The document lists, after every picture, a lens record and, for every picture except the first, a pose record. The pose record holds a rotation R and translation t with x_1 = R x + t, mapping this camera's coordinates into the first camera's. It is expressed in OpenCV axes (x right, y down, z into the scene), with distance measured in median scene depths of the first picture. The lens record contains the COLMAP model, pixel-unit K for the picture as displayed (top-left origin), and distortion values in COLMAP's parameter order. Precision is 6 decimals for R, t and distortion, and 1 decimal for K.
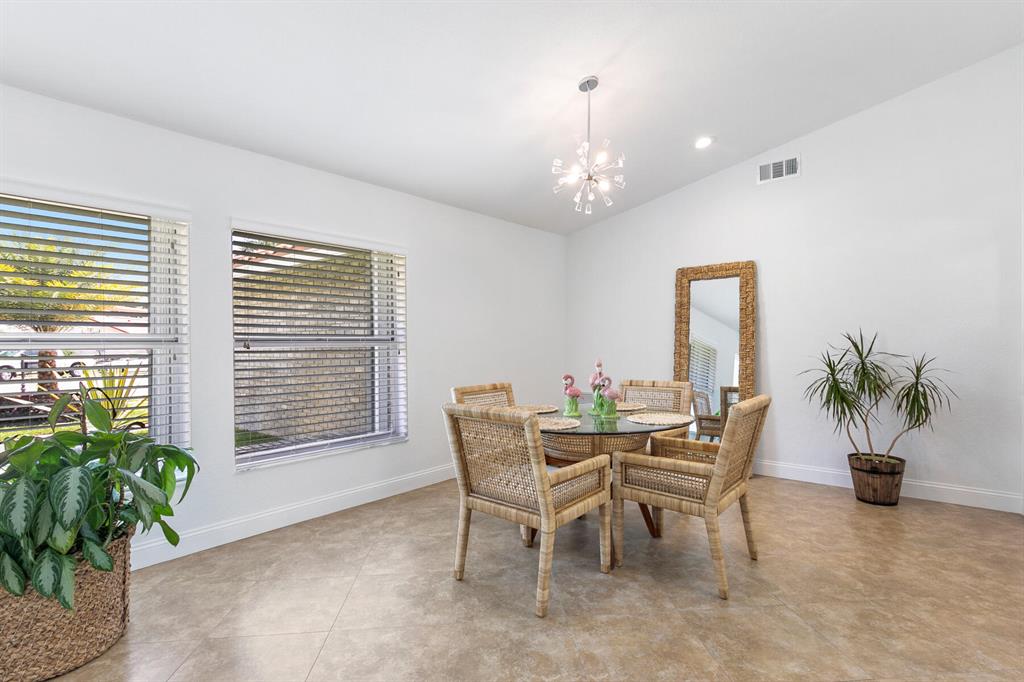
lens RADIAL K [[497.7, 0, 512.0], [0, 497.7, 341.0], [0, 0, 1]] dist [-0.000037, -0.000026]
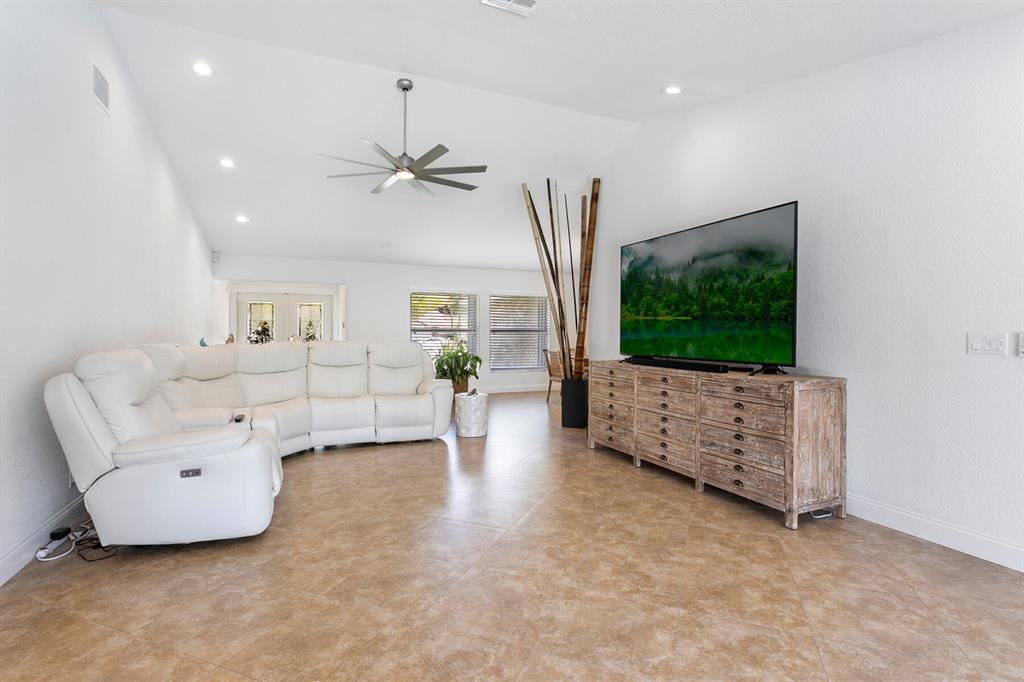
lens RADIAL K [[497.7, 0, 512.0], [0, 497.7, 341.0], [0, 0, 1]] dist [-0.000037, -0.000026]
pose [[0.889454, 0.010473, -0.456905, 1.414899], [-0.003937, 0.999876, 0.015254, 0.017764], [0.457008, -0.011768, 0.889385, -2.458579]]
